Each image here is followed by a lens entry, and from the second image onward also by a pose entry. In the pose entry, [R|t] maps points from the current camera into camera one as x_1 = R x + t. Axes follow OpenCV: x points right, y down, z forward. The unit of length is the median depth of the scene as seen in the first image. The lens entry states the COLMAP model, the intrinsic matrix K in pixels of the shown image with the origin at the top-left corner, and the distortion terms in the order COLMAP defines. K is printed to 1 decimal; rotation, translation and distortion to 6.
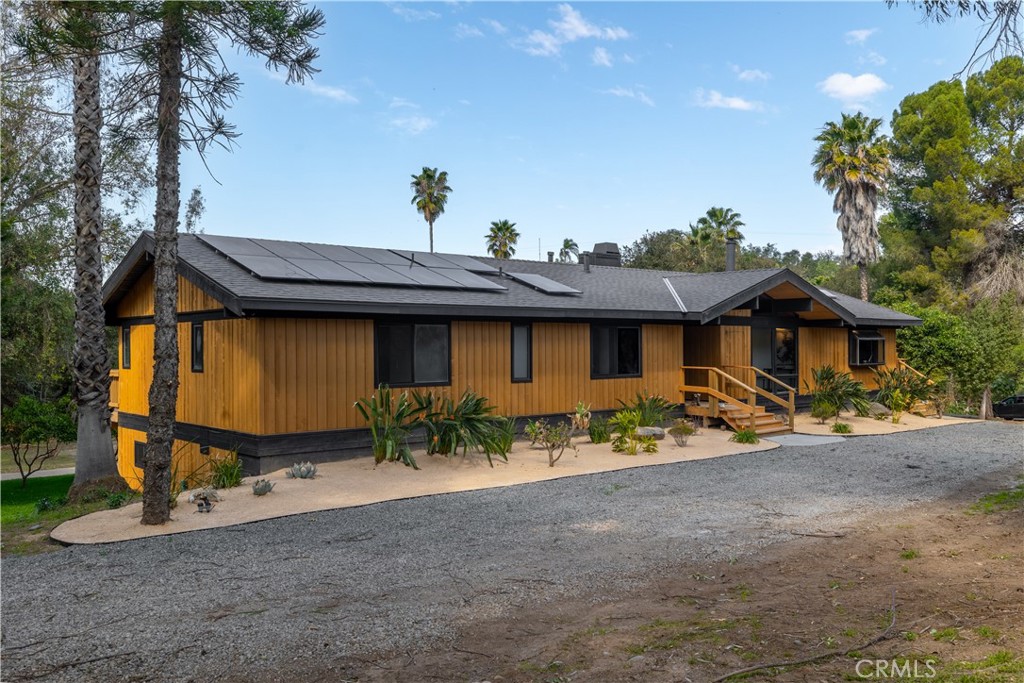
lens RADIAL K [[885.1, 0, 512.0], [0, 885.1, 341.5], [0, 0, 1]] dist [0.047085, 0.008510]
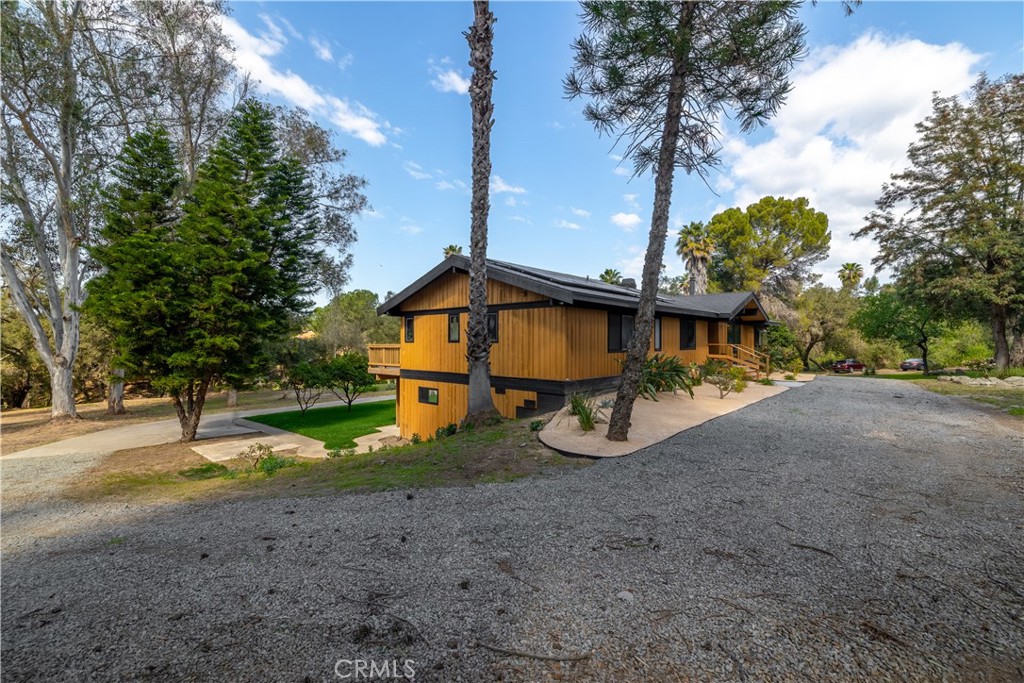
lens RADIAL K [[427.3, 0, 511.0], [0, 427.3, 311.9], [0, 0, 1]] dist [0.132285, 0.000097]
pose [[0.990579, 0.012852, 0.136341, -0.230204], [-0.004341, 0.998033, -0.062541, 0.014990], [-0.136877, 0.061360, 0.988686, 0.119120]]
